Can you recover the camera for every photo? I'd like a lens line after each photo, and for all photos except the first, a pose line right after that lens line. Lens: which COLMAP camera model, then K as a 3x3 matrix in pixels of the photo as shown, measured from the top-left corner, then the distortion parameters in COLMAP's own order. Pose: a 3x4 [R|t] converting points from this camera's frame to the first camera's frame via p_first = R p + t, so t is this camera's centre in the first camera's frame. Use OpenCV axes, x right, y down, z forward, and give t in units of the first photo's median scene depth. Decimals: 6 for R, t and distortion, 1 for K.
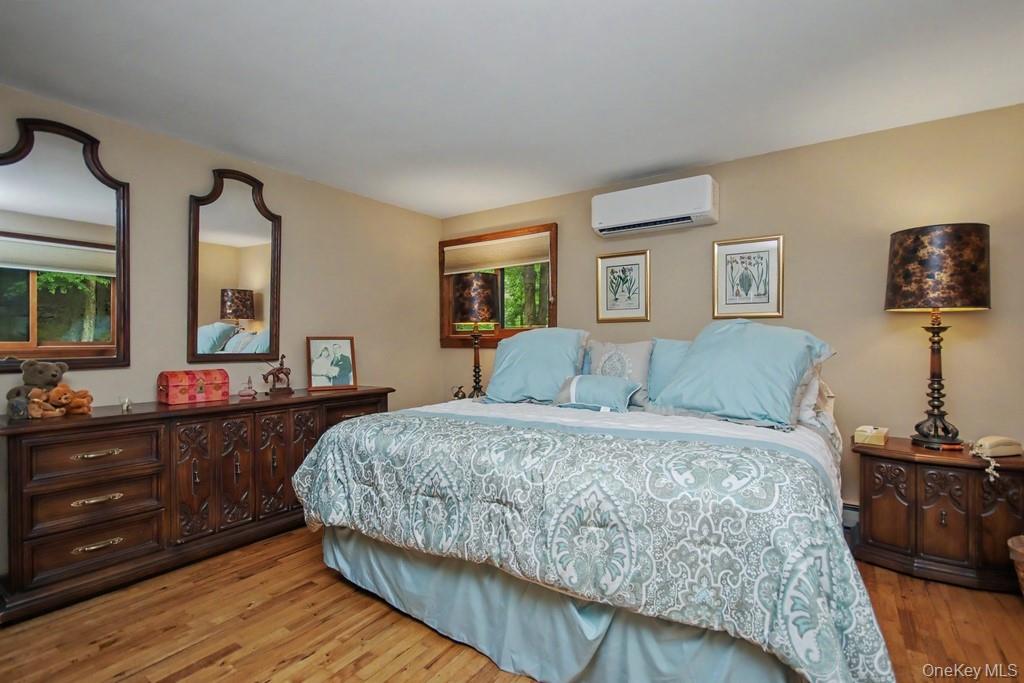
lens RADIAL K [[486.2, 0, 515.2], [0, 486.2, 341.3], [0, 0, 1]] dist [0.005173, -0.002500]
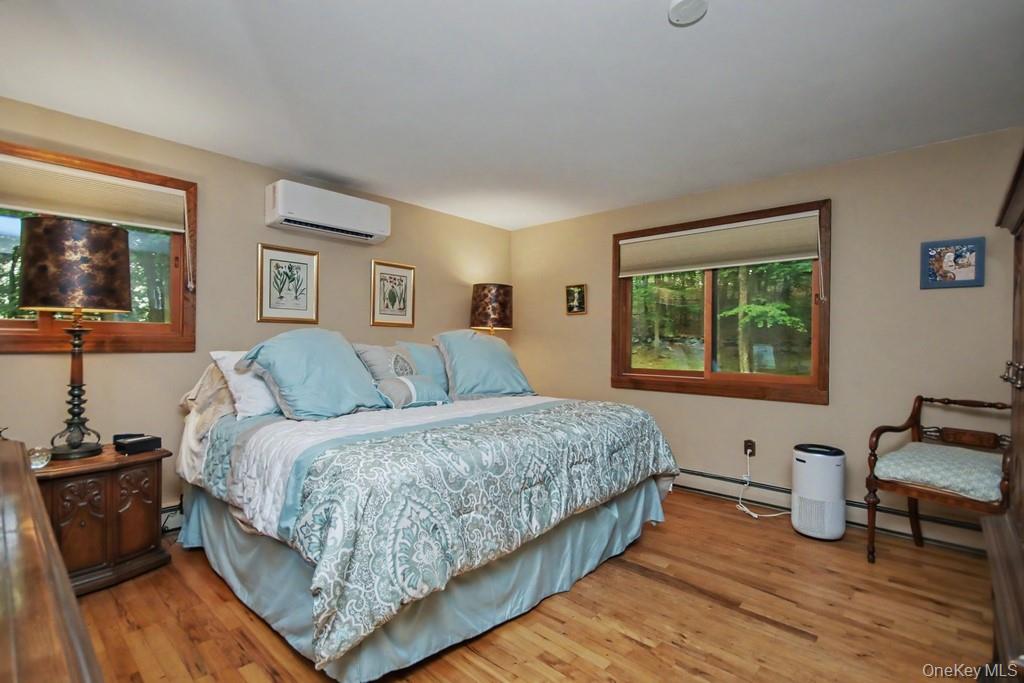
lens RADIAL K [[486.2, 0, 513.9], [0, 486.2, 342.2], [0, 0, 1]] dist [0.005173, -0.002500]
pose [[0.132408, 0.008757, 0.991157, -0.754063], [-0.007191, 0.999943, -0.007874, 0.001790], [-0.991169, -0.006085, 0.132463, 0.533220]]
